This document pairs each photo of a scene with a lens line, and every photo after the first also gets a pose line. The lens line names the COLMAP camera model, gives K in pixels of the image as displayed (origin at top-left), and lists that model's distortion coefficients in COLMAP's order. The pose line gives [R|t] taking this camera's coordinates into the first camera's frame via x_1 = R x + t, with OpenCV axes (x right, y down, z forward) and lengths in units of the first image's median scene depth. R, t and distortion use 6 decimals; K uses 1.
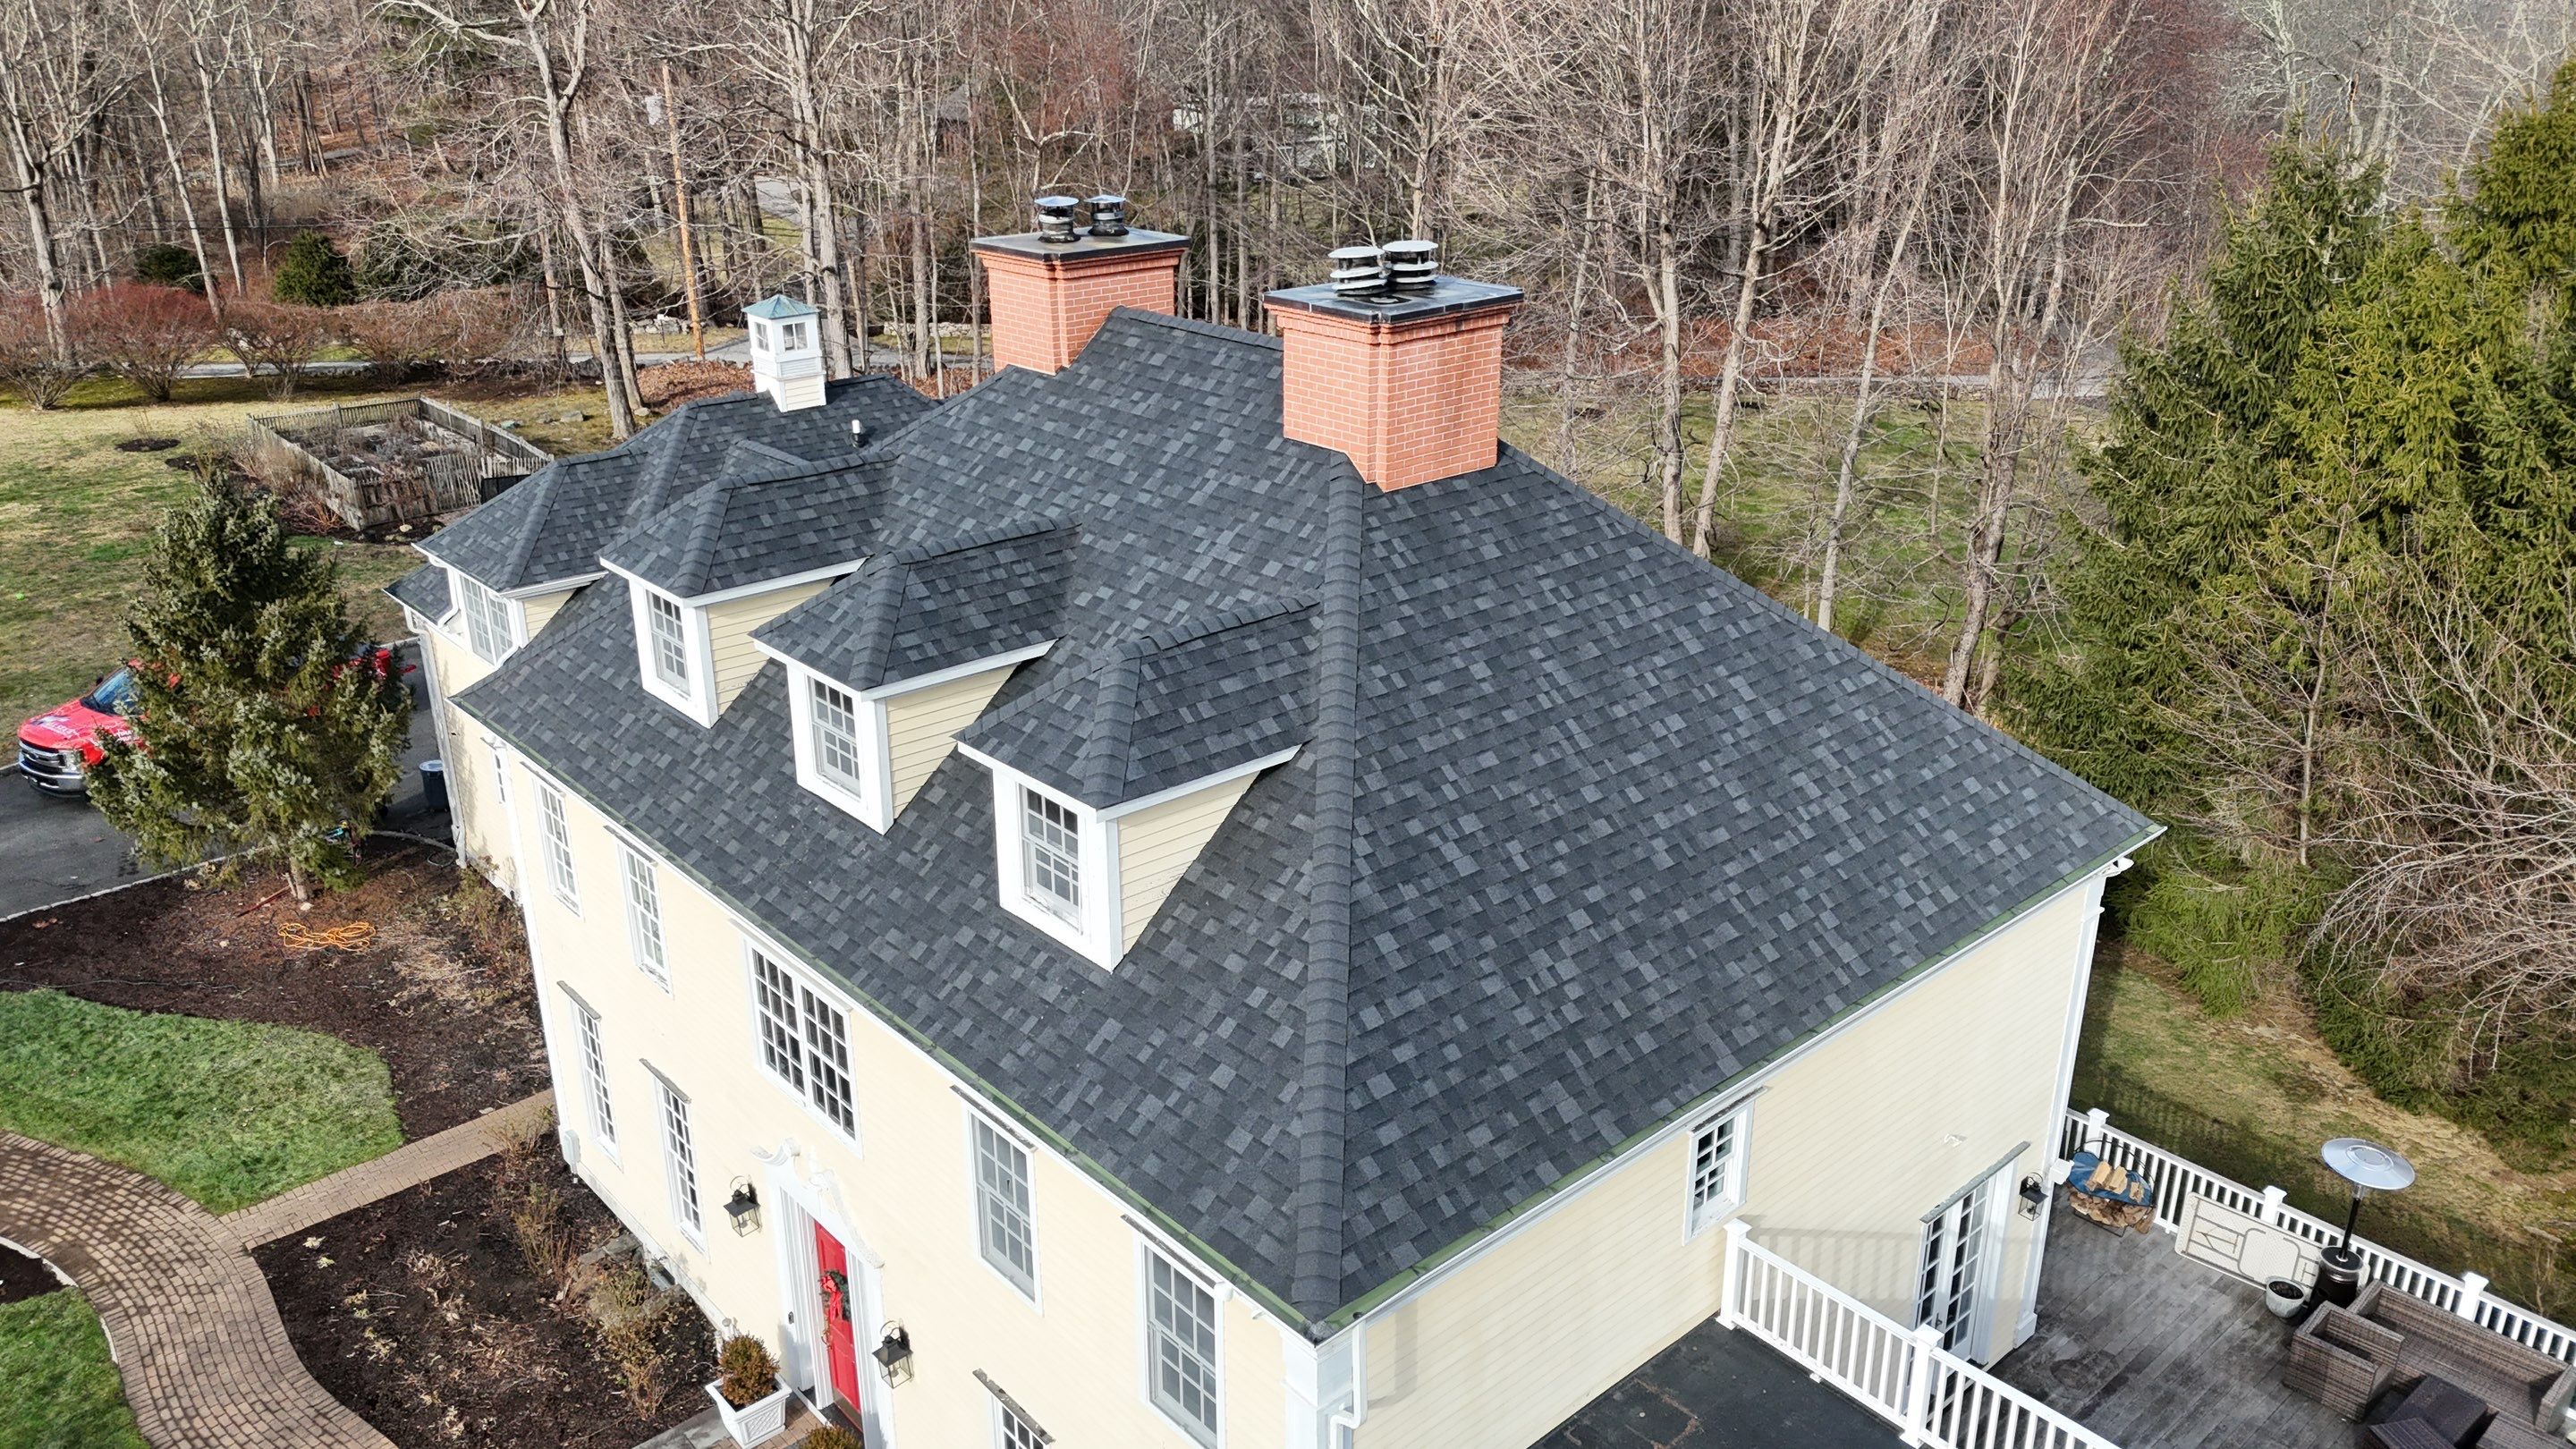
lens RADIAL K [[1884.3, 0, 1292.3], [0, 1884.3, 719.9], [0, 0, 1]] dist [0.032601, -0.030498]
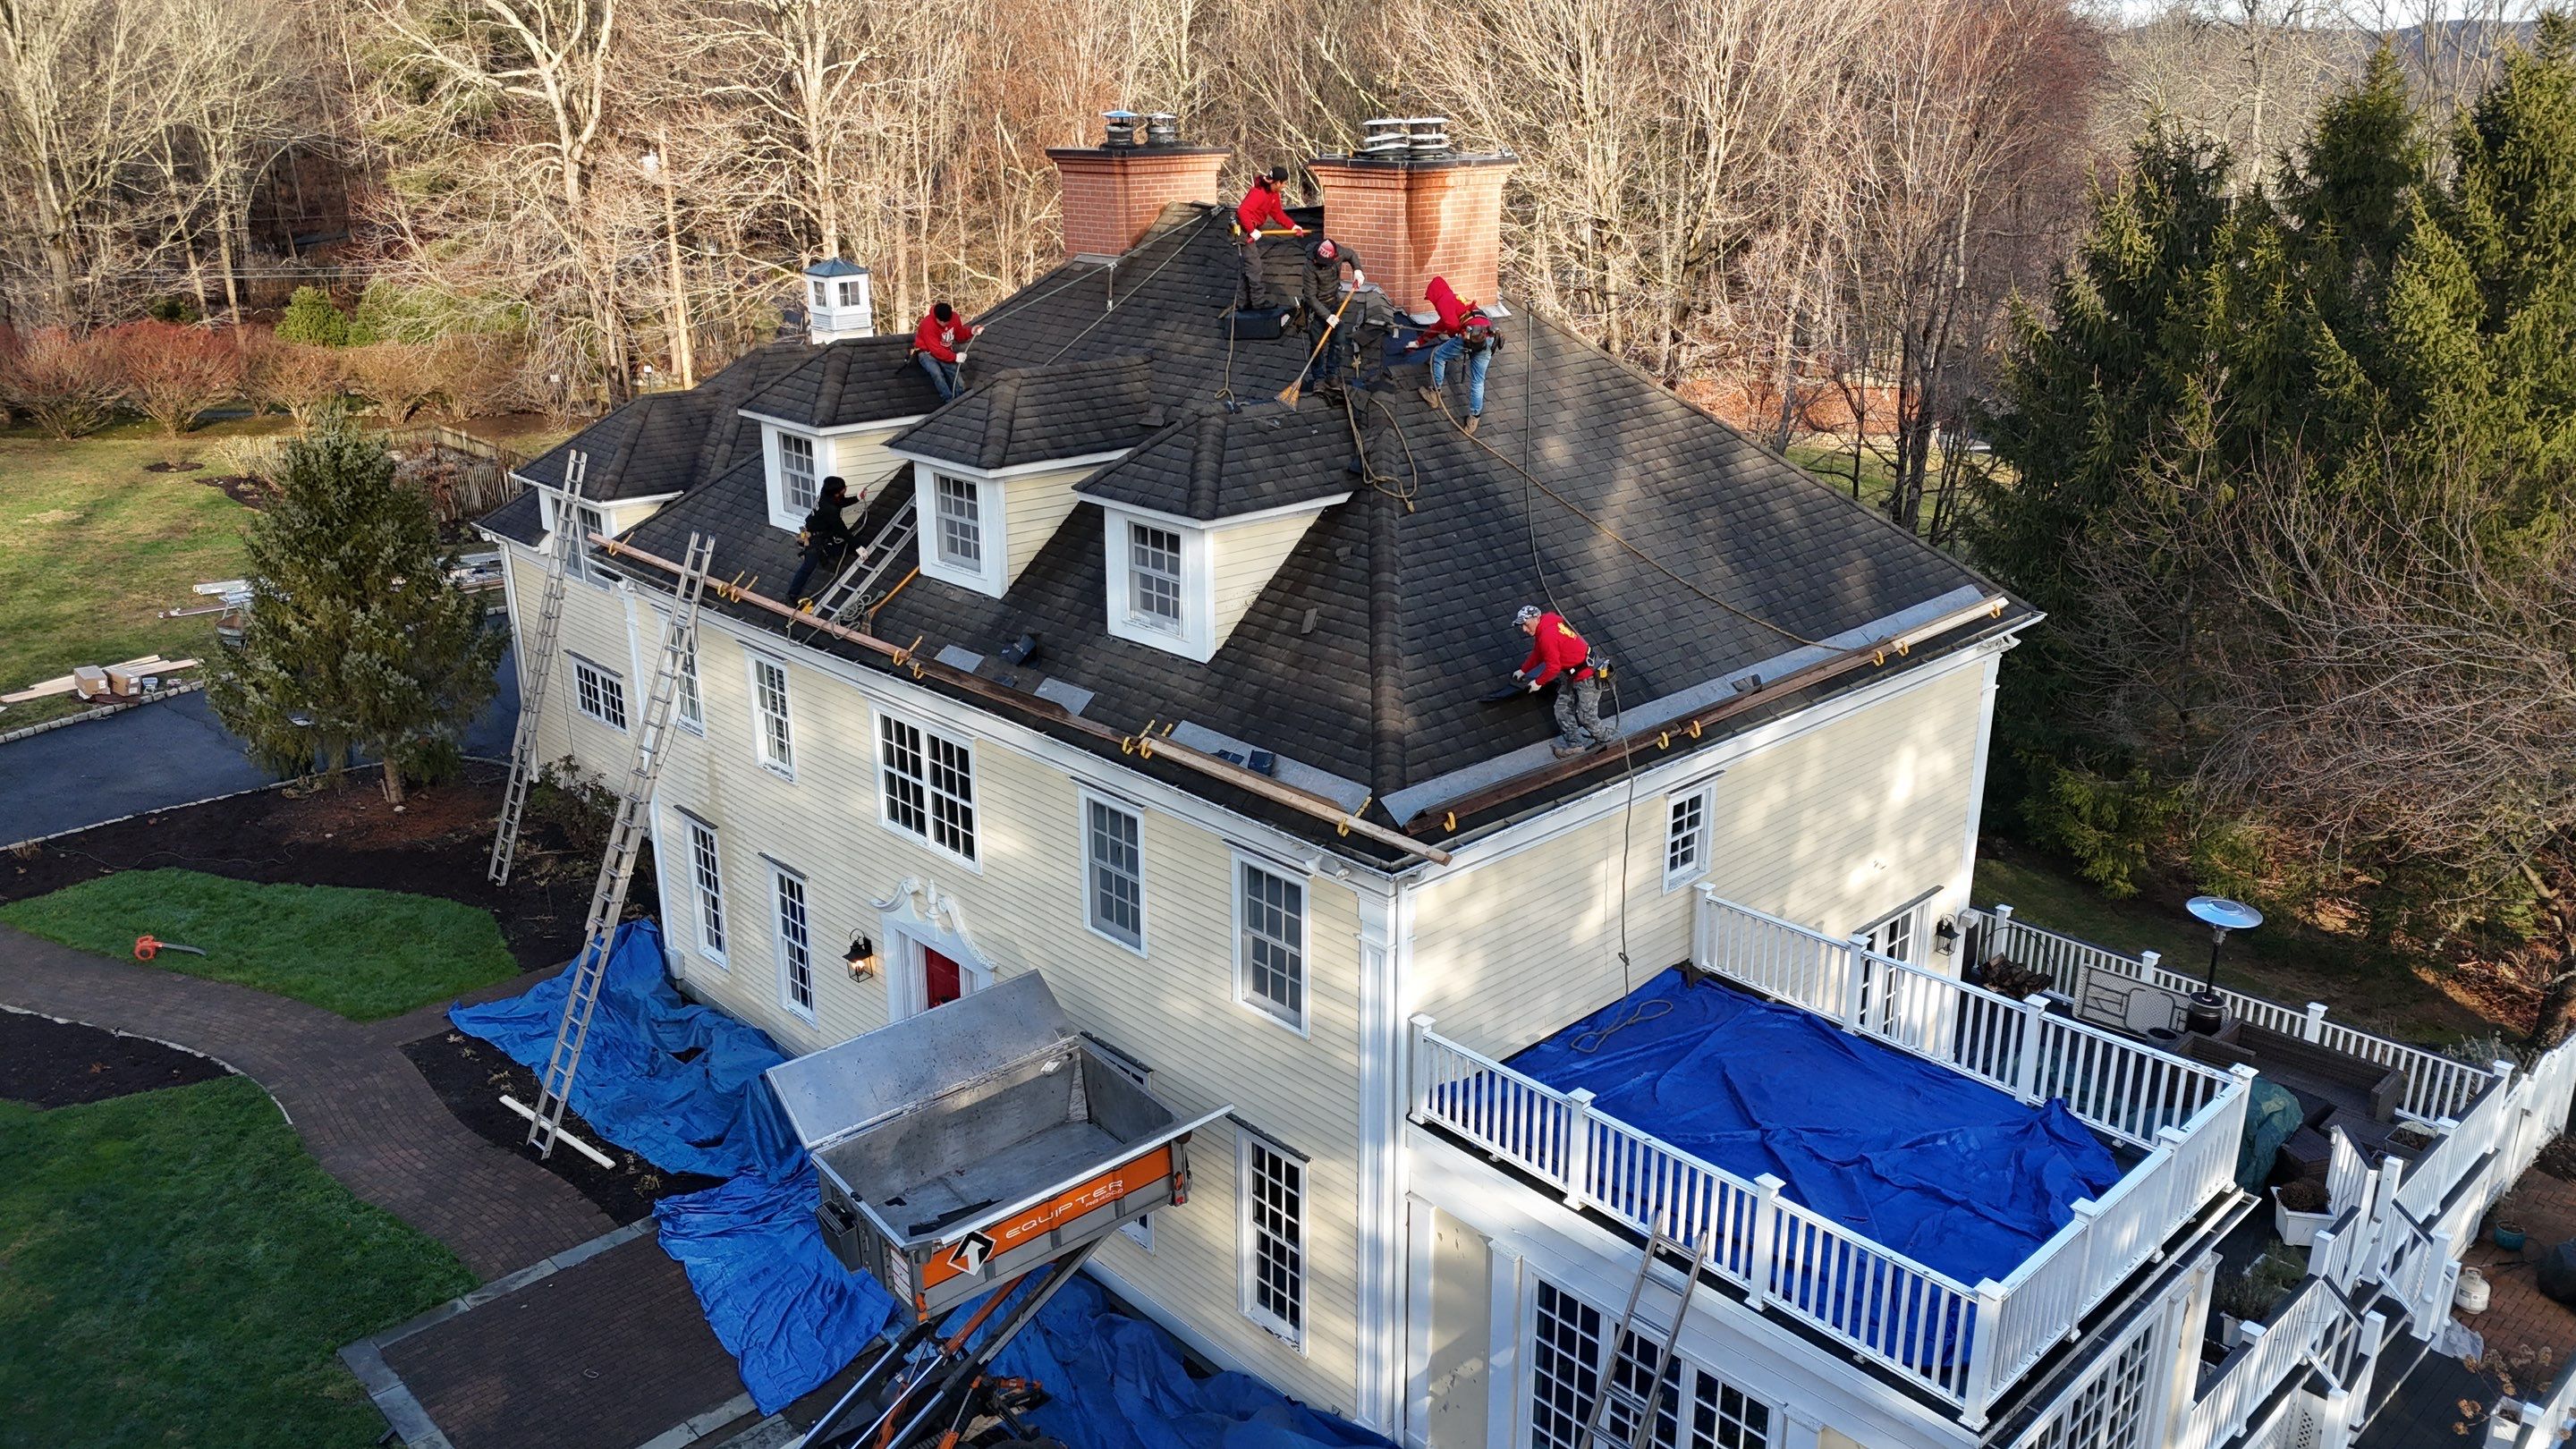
lens RADIAL K [[1884.3, 0, 1285.7], [0, 1884.3, 718.5], [0, 0, 1]] dist [0.032601, -0.030498]
pose [[0.999471, -0.009126, 0.031227, -0.067975], [0.010871, 0.998362, -0.056165, 0.195973], [-0.030663, 0.056474, 0.997933, -0.202676]]
